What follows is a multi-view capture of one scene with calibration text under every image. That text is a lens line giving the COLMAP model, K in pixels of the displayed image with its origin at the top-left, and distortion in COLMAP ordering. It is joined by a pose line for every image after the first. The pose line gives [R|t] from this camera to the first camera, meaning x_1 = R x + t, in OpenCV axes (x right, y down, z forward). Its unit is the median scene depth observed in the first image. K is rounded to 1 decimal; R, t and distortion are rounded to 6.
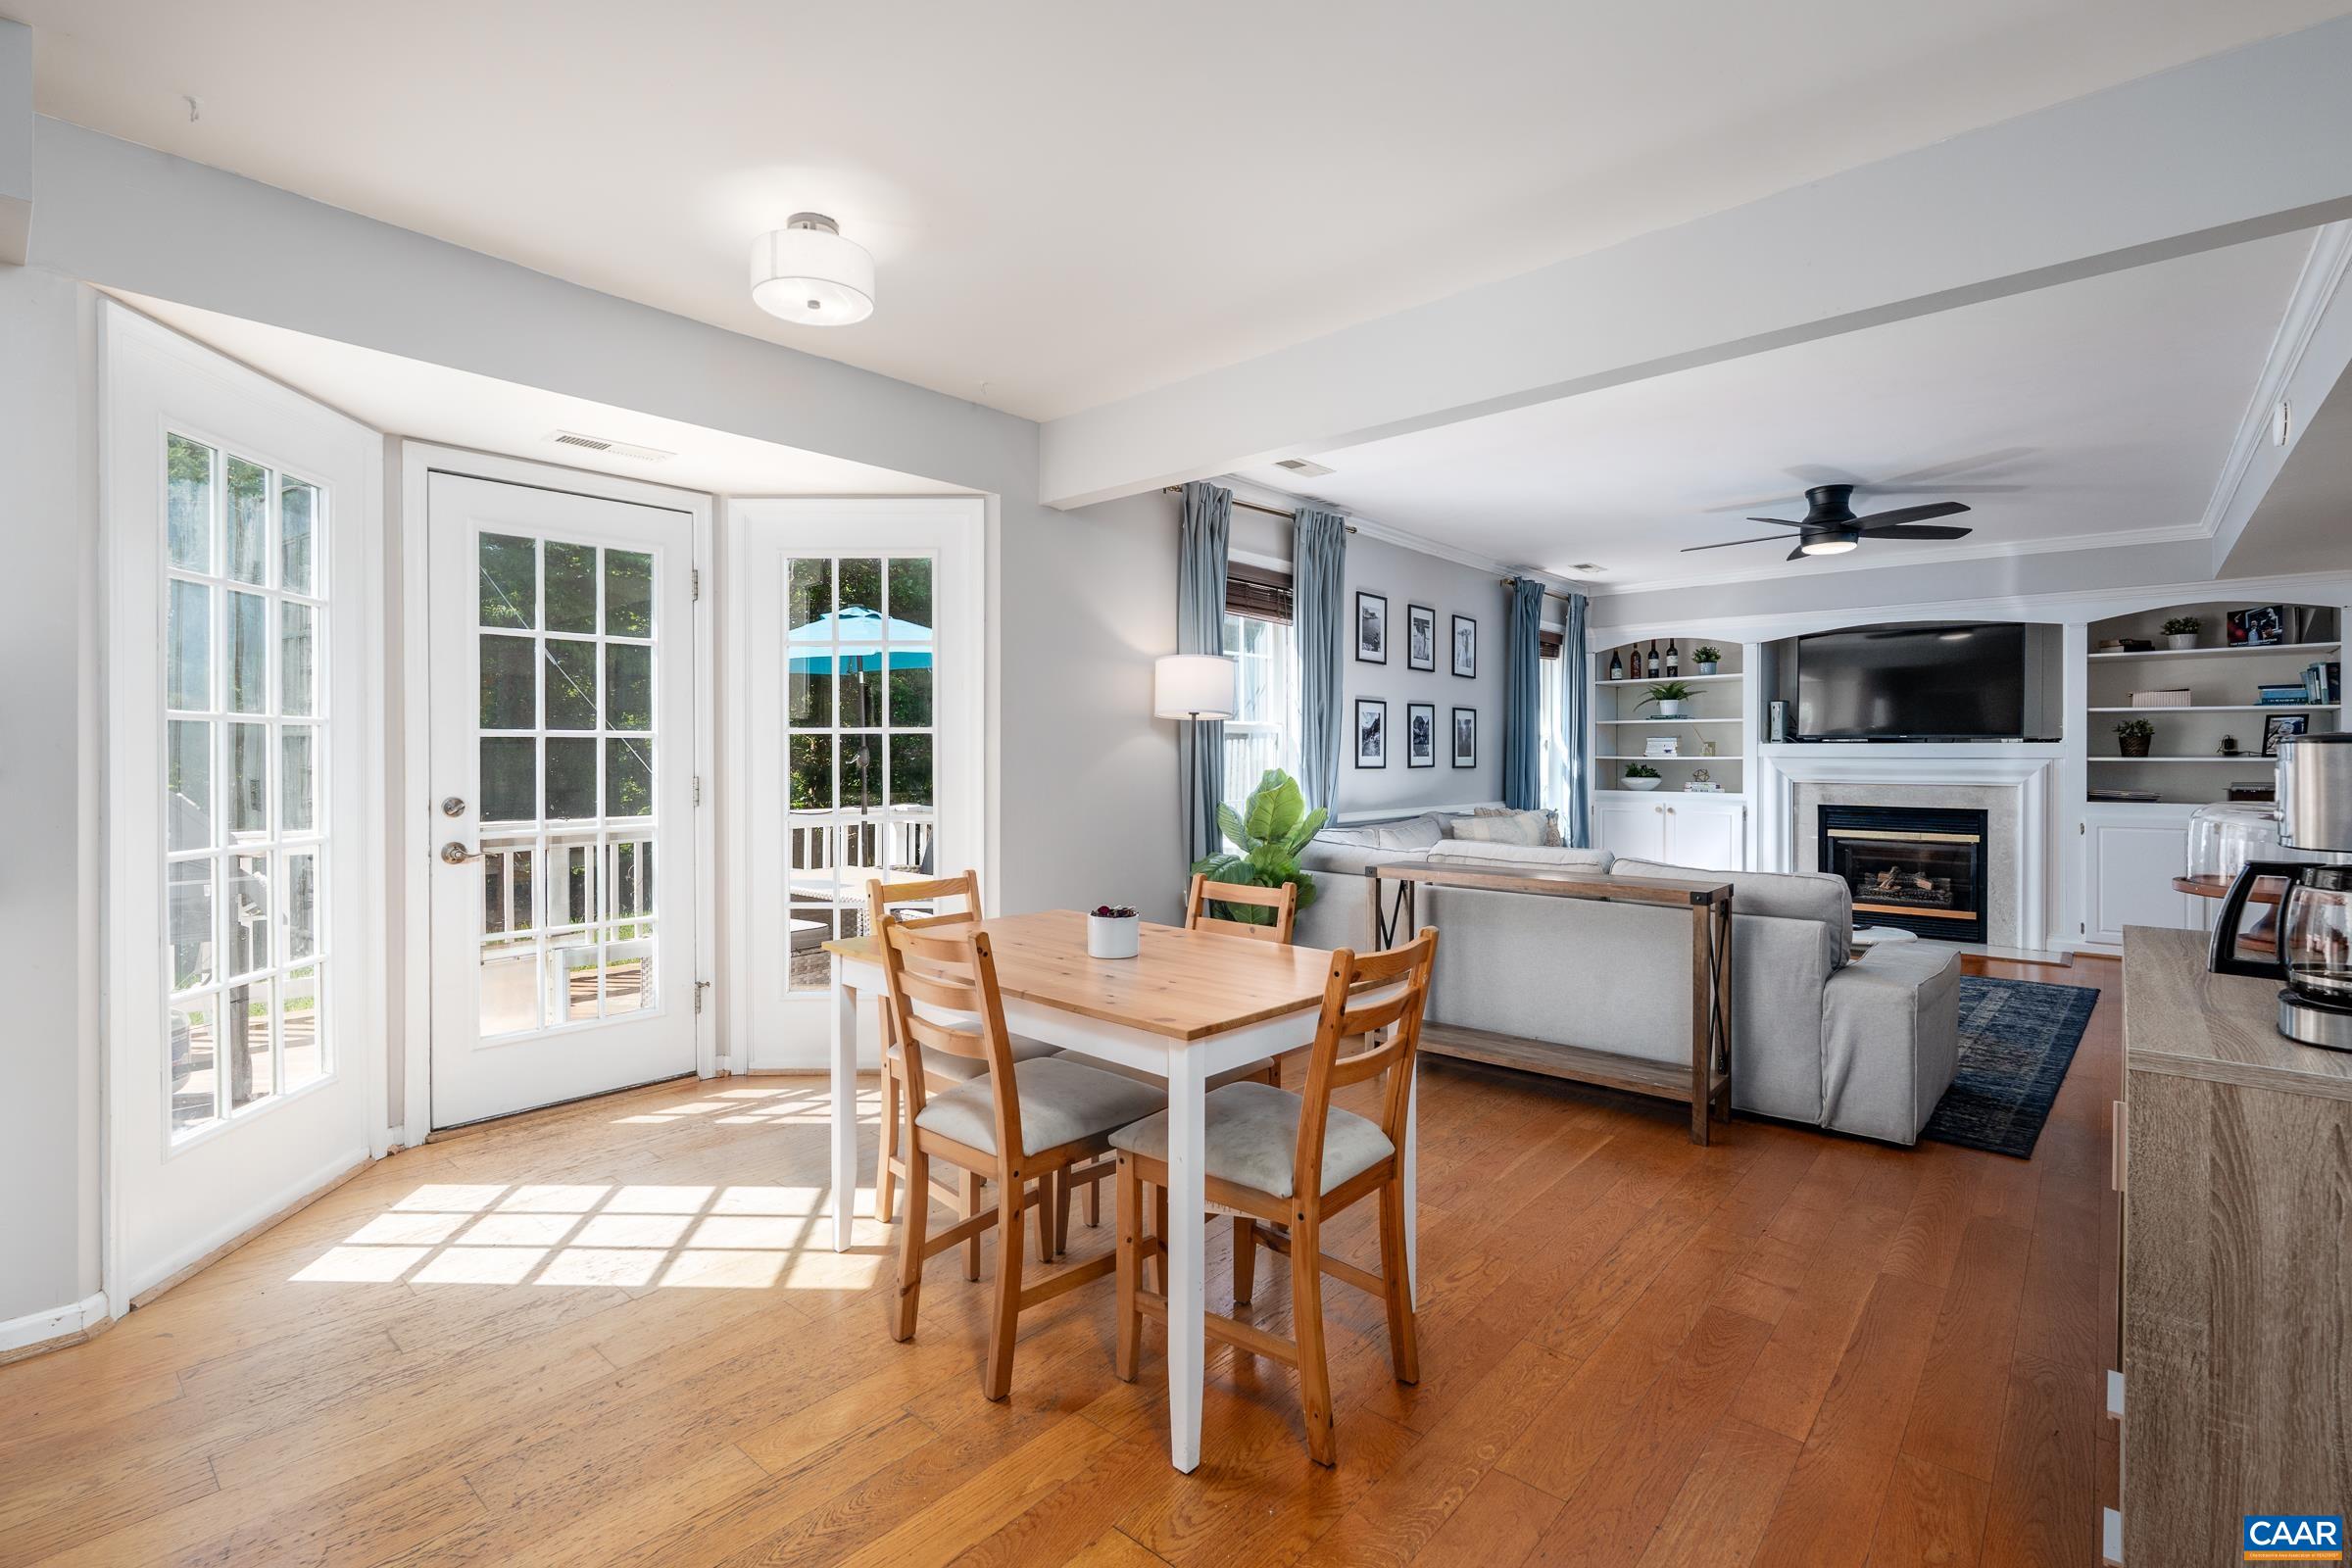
lens RADIAL K [[1066.8, 0, 1171.1], [0, 1066.8, 752.5], [0, 0, 1]] dist [-0.002888, -0.000575]
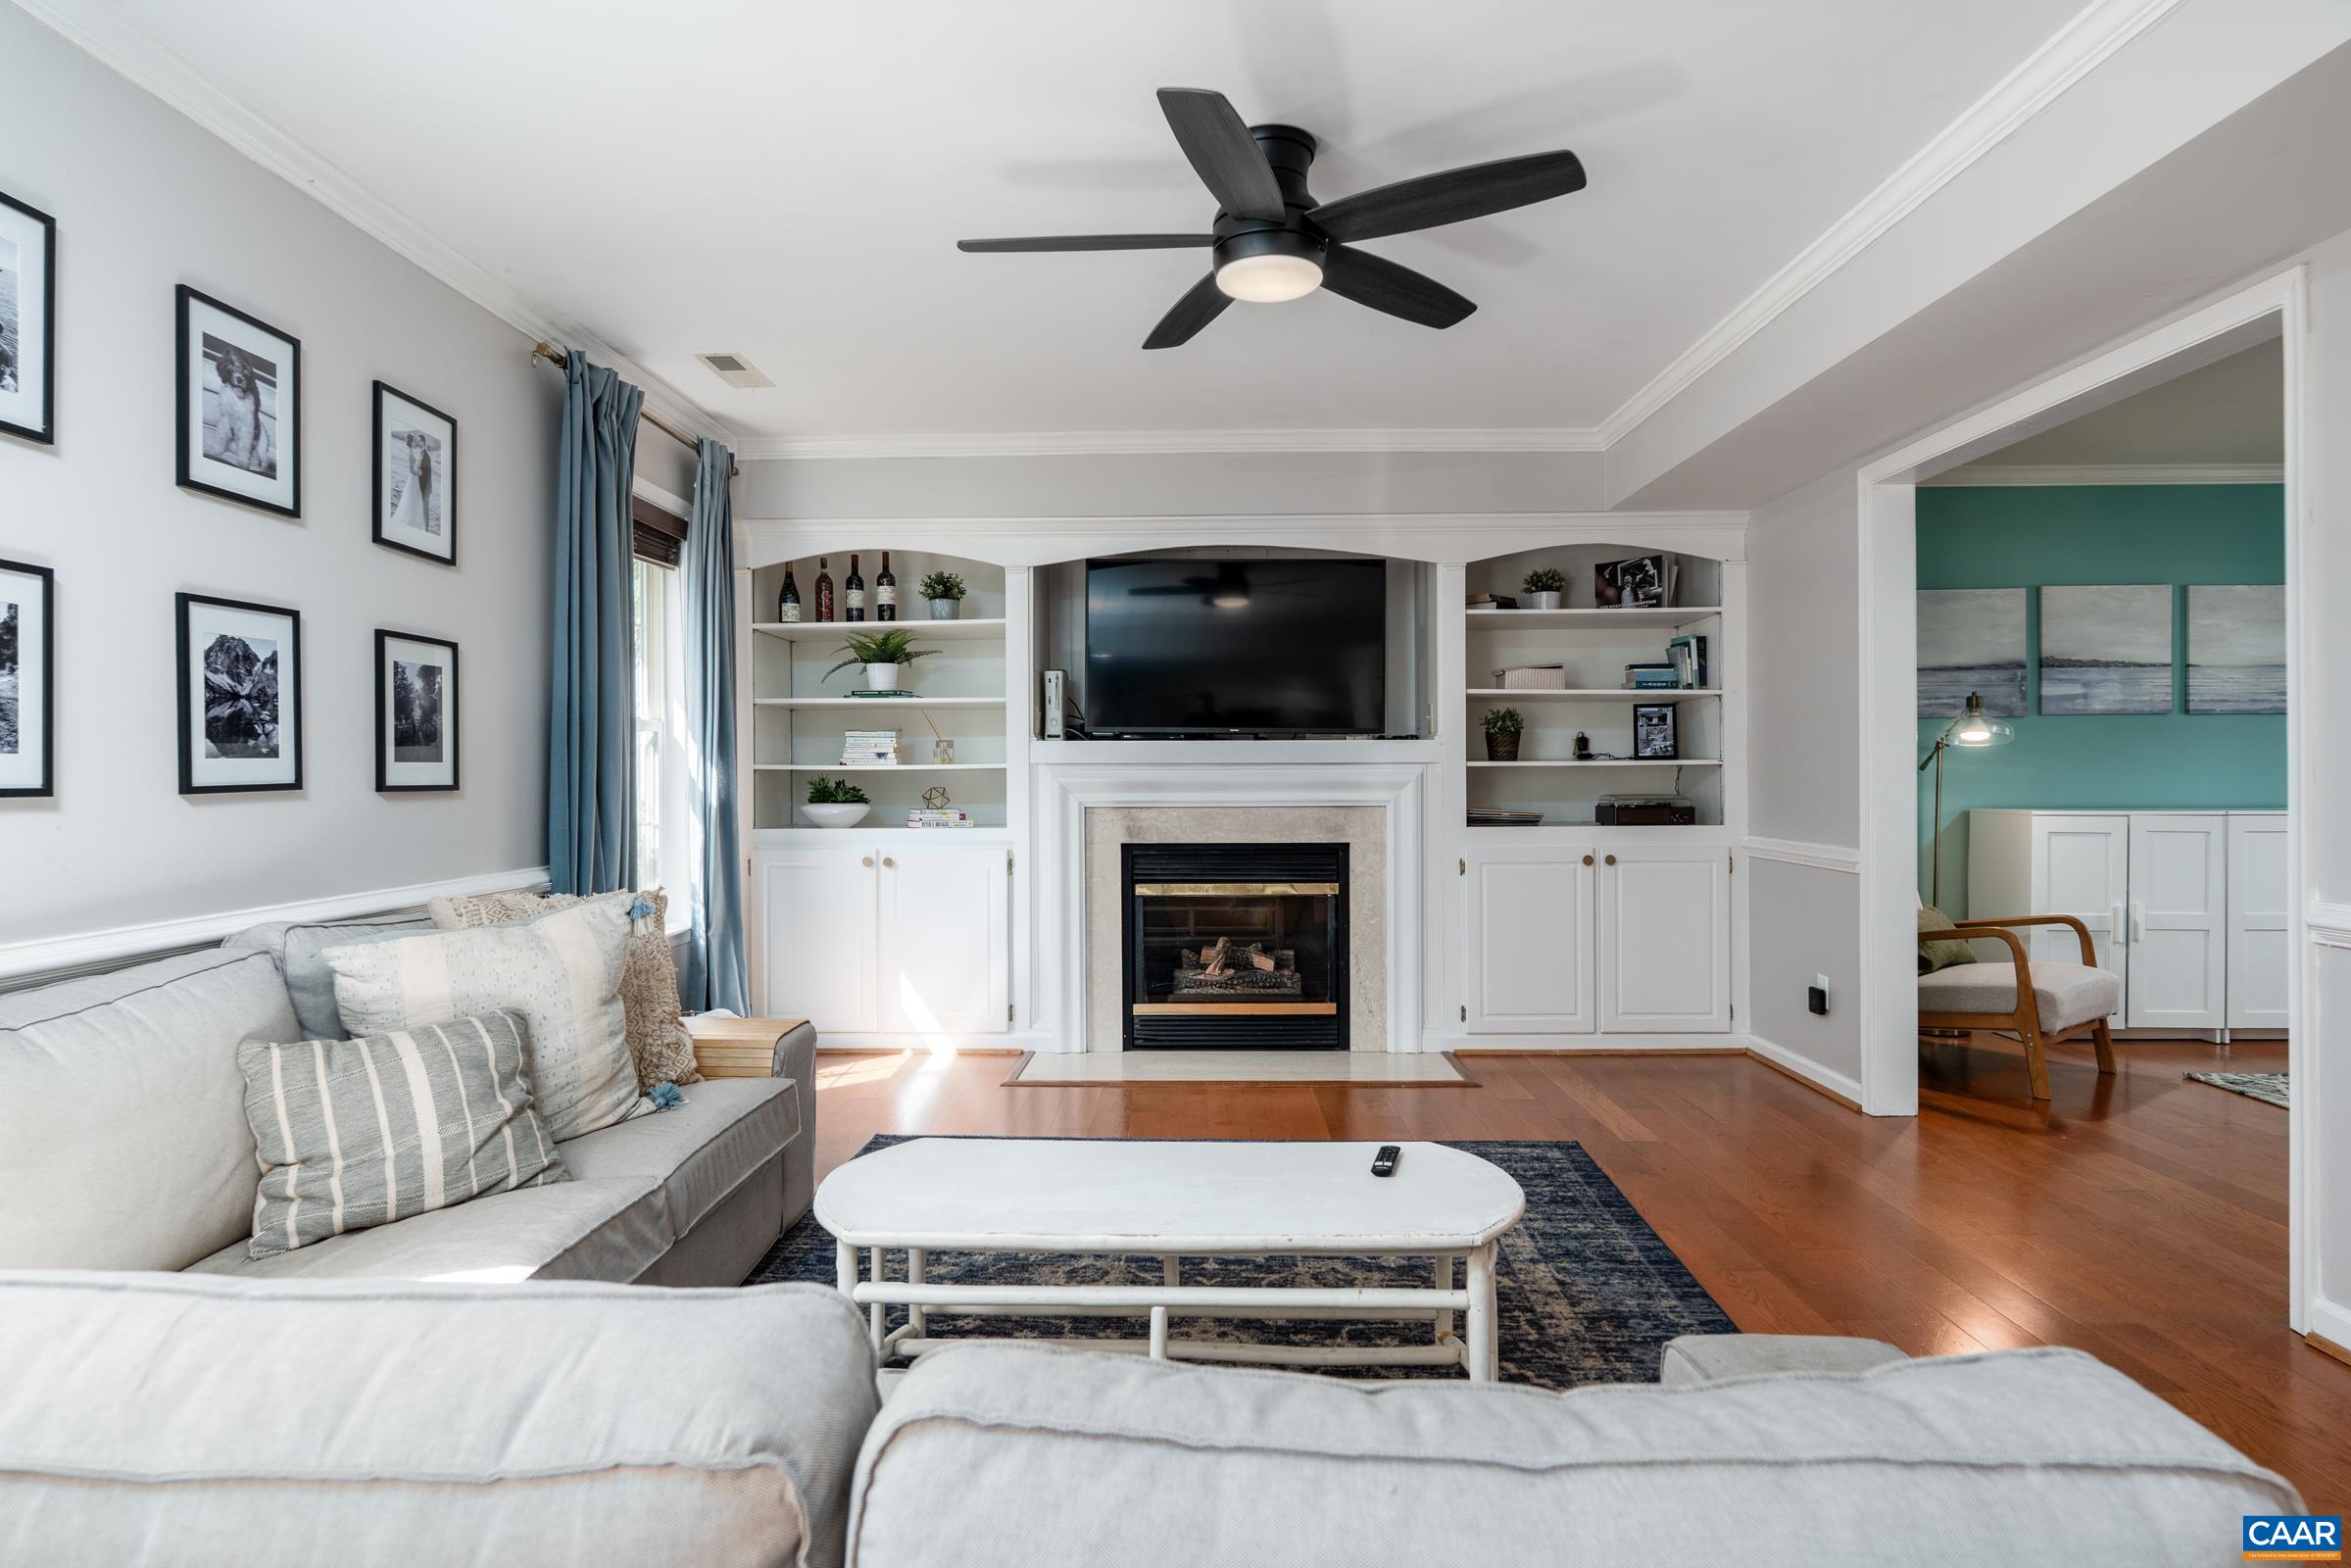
lens RADIAL K [[1251.9, 0, 1179.9], [0, 1251.9, 780.4], [0, 0, 1]] dist [0.001935, 0.000760]
pose [[0.760628, -0.009440, 0.649119, 0.202626], [0.004467, 0.999947, 0.009308, 0.008280], [-0.649172, -0.004180, 0.760630, 0.508193]]
